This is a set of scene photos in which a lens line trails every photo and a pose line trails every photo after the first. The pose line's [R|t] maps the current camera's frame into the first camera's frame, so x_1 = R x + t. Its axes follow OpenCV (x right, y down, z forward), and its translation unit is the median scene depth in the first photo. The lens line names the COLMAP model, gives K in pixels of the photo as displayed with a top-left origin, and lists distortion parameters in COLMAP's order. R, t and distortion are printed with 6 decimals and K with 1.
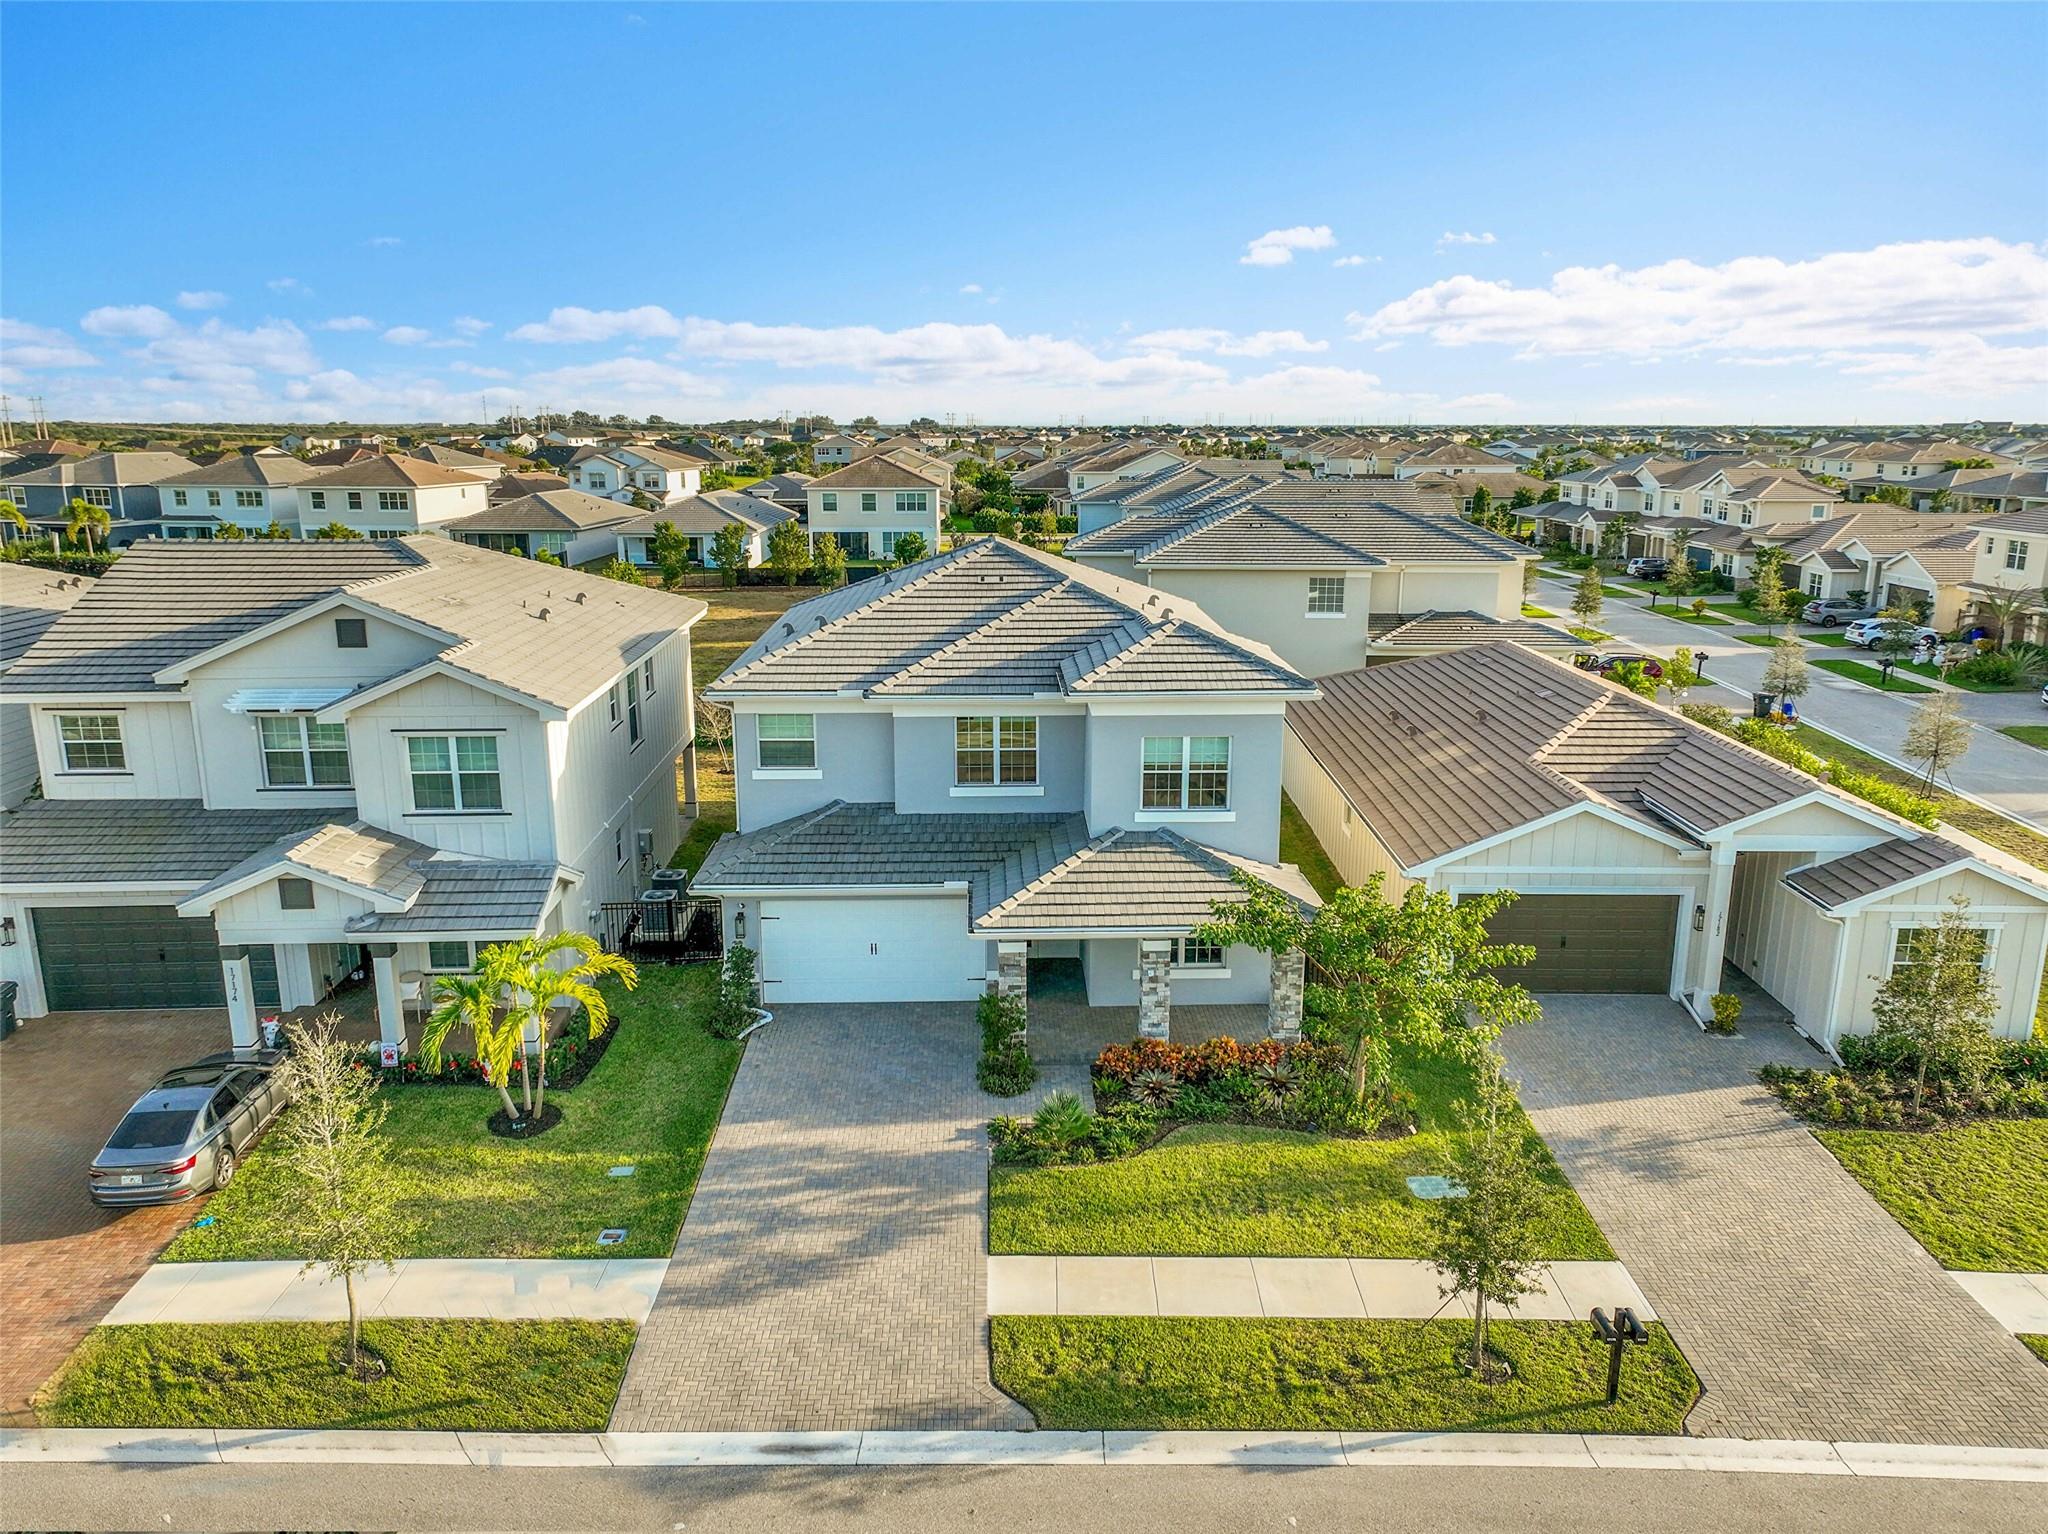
lens RADIAL K [[1432.4, 0, 1022.2], [0, 1432.4, 776.5], [0, 0, 1]] dist [0.002287, 0.011581]
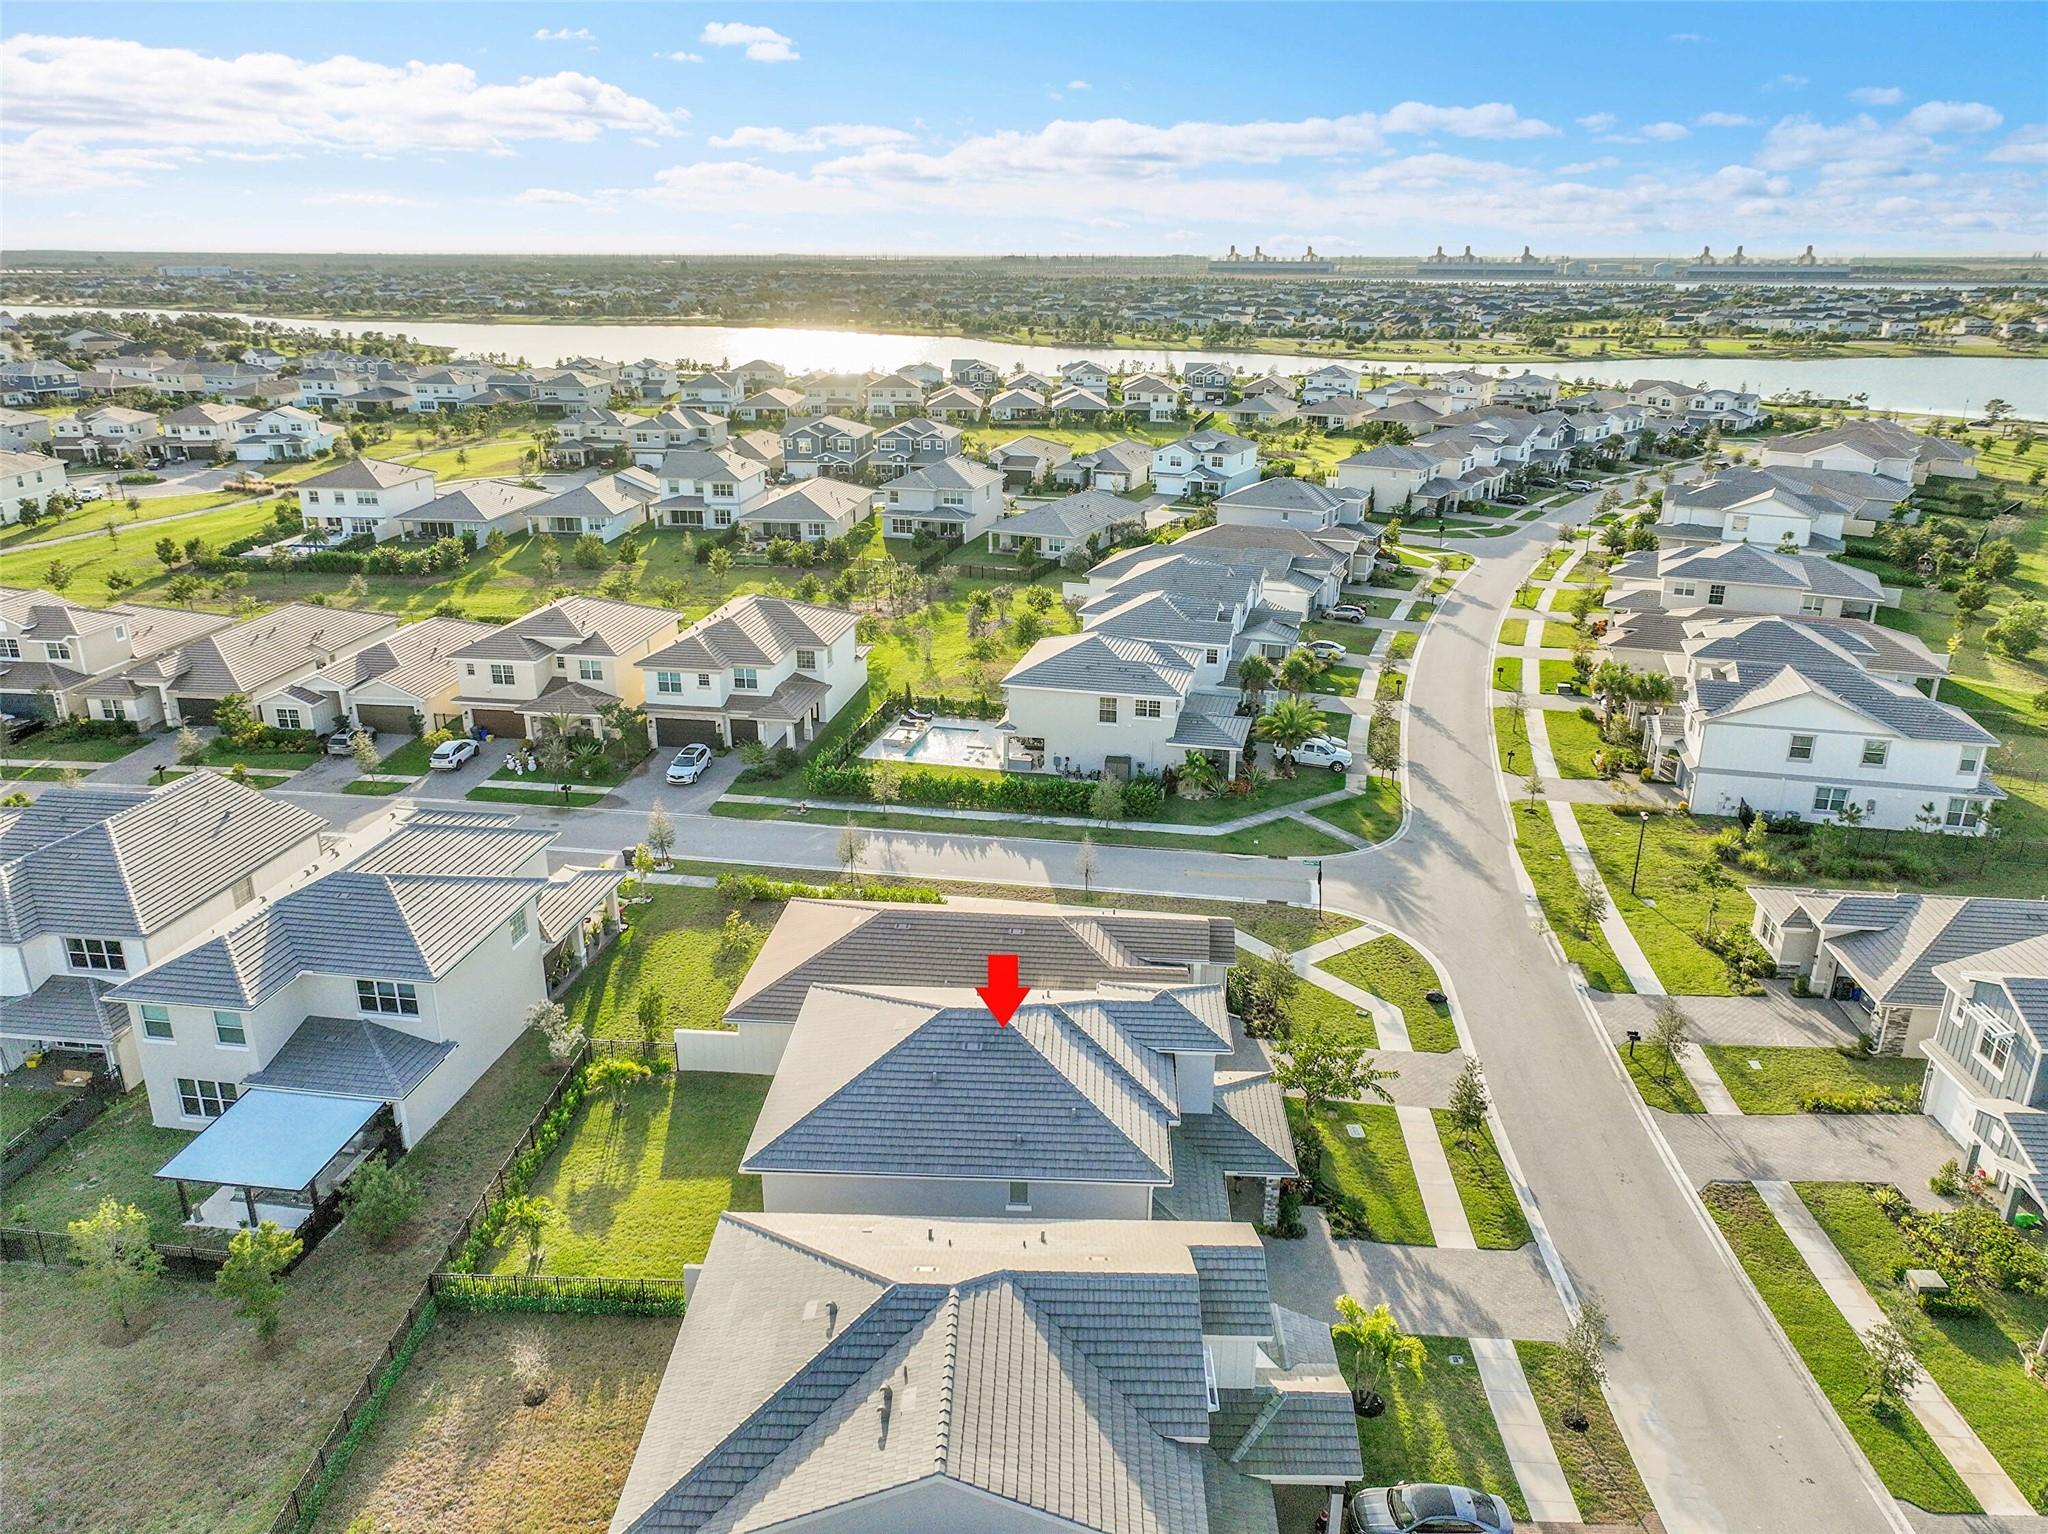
lens RADIAL K [[1432.4, 0, 1022.2], [0, 1432.4, 776.5], [0, 0, 1]] dist [0.002287, 0.011581]
pose [[0.073296, -0.344590, 0.935888, -1.643886], [0.235475, 0.917859, 0.319510, -1.066945], [-0.969113, 0.196959, 0.148418, 0.909612]]
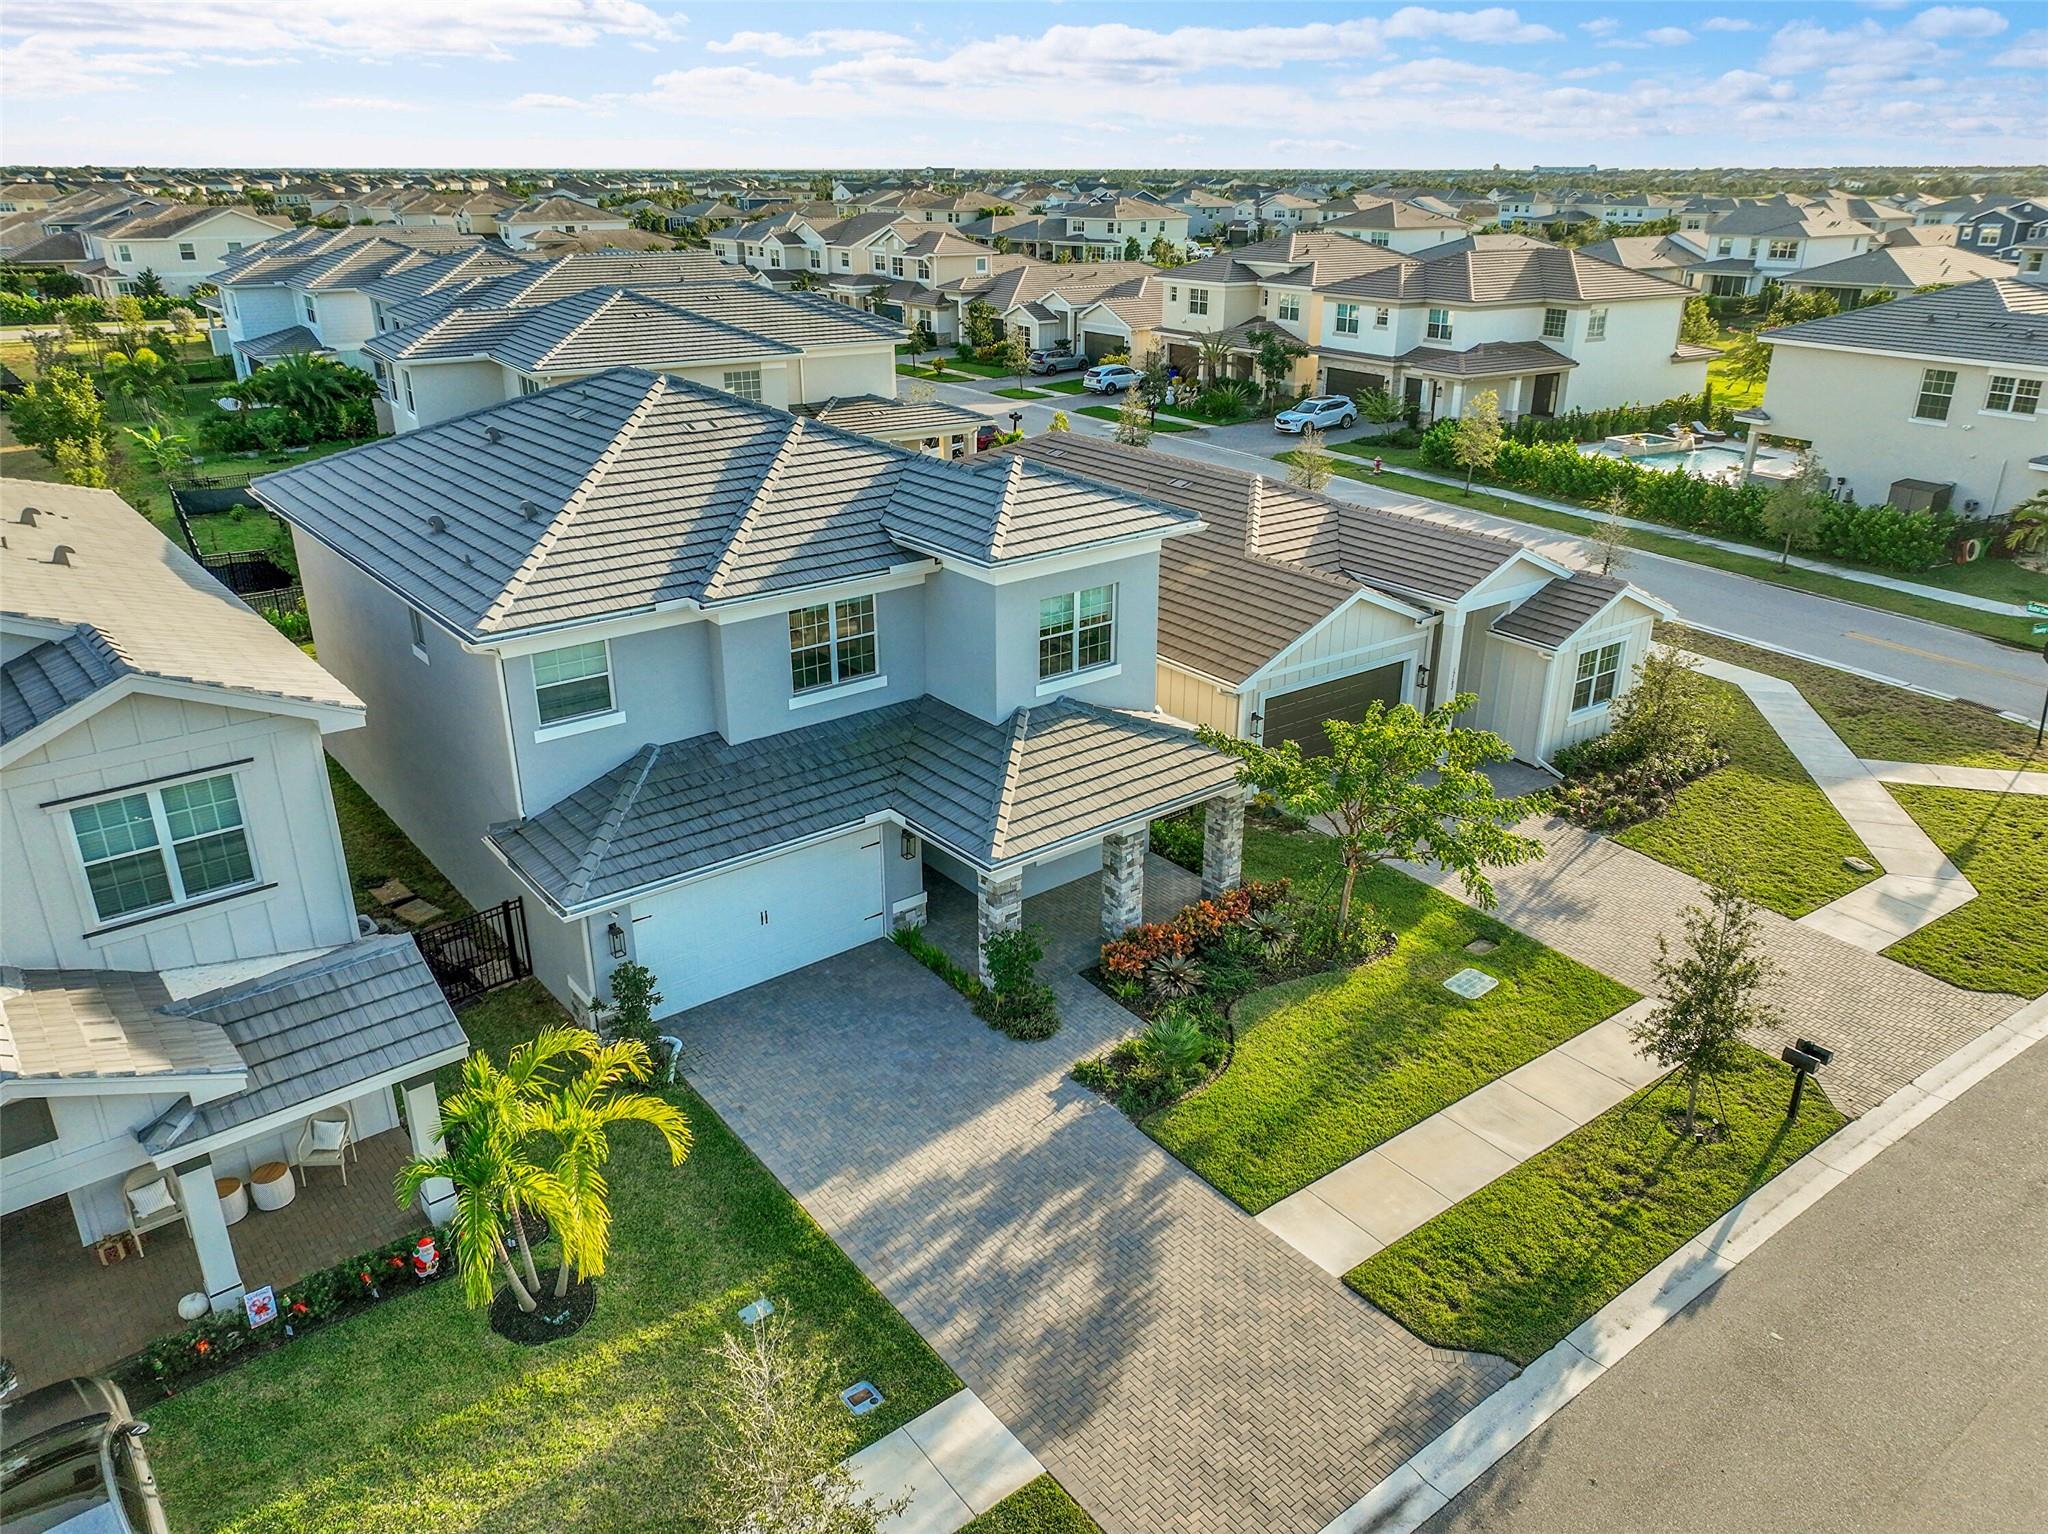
lens RADIAL K [[1432.4, 0, 1022.2], [0, 1432.4, 776.5], [0, 0, 1]] dist [0.002287, 0.011581]
pose [[0.798868, -0.235563, 0.553461, -0.443274], [0.144174, 0.968292, 0.204021, -0.105386], [-0.583972, -0.083192, 0.807500, 0.299360]]
